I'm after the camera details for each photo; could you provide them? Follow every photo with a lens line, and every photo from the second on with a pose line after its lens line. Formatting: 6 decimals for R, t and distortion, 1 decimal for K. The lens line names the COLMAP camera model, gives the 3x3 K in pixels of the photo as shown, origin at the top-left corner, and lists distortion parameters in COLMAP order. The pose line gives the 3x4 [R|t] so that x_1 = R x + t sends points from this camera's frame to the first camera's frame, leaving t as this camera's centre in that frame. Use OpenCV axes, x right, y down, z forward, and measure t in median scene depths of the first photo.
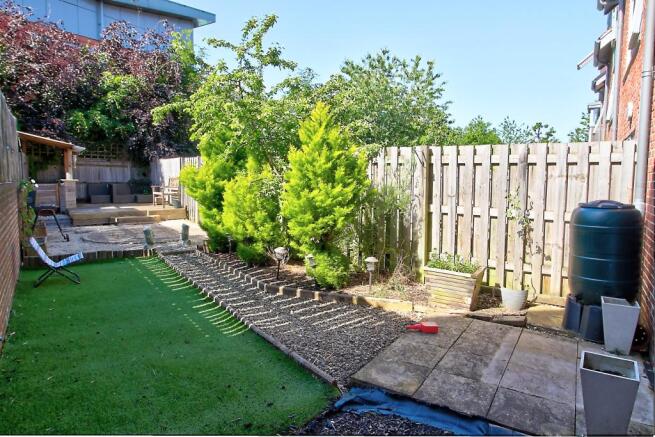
lens RADIAL K [[414.1, 0, 328.2], [0, 414.1, 217.2], [0, 0, 1]] dist [0.005389, -0.007275]
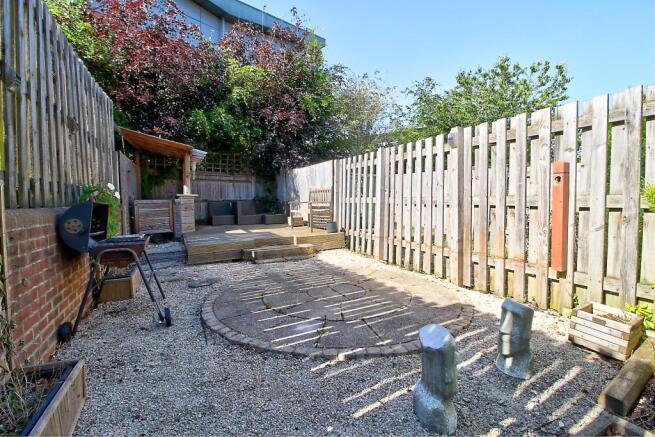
lens RADIAL K [[308.0, 0, 326.4], [0, 308.0, 222.1], [0, 0, 1]] dist [-0.000767, -0.000032]
pose [[0.988181, -0.006913, -0.153133, -0.267703], [0.002047, 0.999488, -0.031916, -0.020561], [0.153275, 0.031225, 0.987690, 0.452356]]
